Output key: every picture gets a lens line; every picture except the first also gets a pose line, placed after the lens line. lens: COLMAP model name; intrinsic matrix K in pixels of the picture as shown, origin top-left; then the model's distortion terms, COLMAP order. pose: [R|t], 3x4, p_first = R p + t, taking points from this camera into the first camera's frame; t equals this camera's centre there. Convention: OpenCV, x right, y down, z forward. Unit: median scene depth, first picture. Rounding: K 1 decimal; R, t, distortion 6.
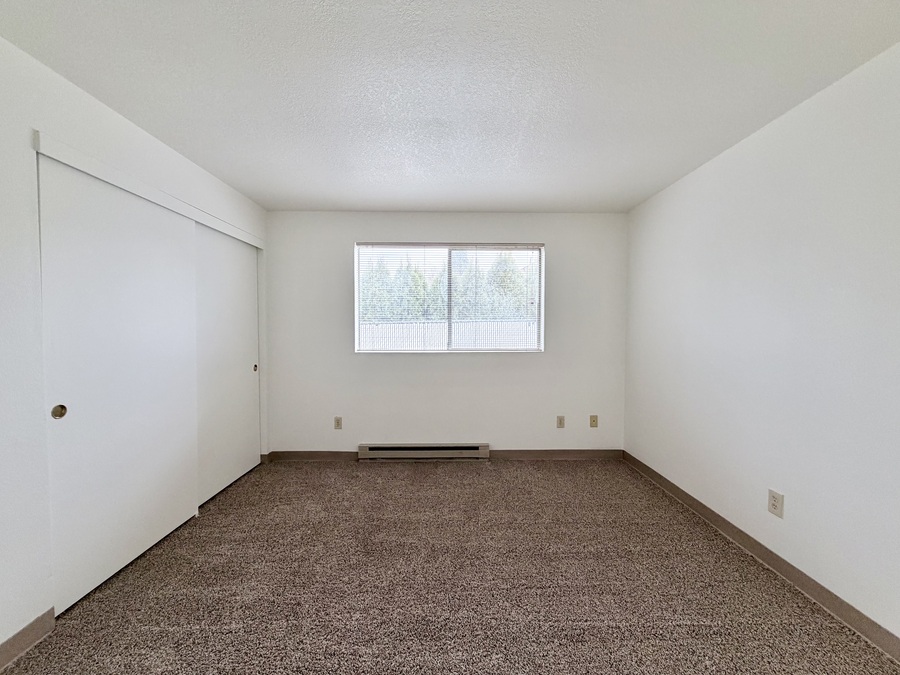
lens RADIAL K [[358.2, 0, 450.0], [0, 358.2, 337.5], [0, 0, 1]] dist [0.002159, 0.000132]
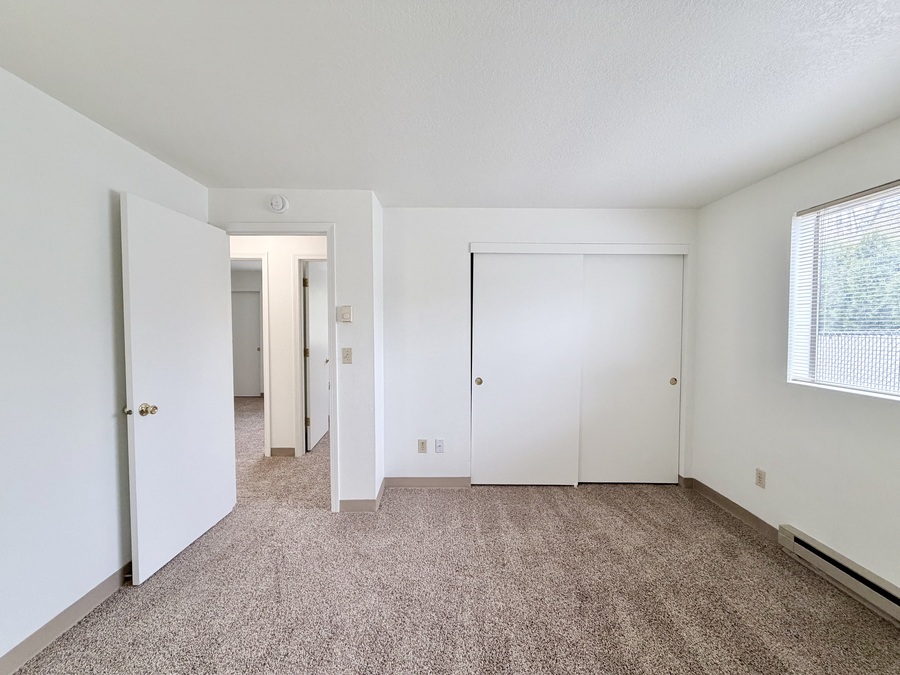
lens RADIAL K [[358.2, 0, 450.0], [0, 358.2, 337.5], [0, 0, 1]] dist [0.002159, 0.000132]
pose [[-0.016406, 0.028102, -0.999470, 0.440829], [-0.025971, 0.999256, 0.028523, -0.047972], [0.999528, 0.026425, -0.015664, 0.431701]]
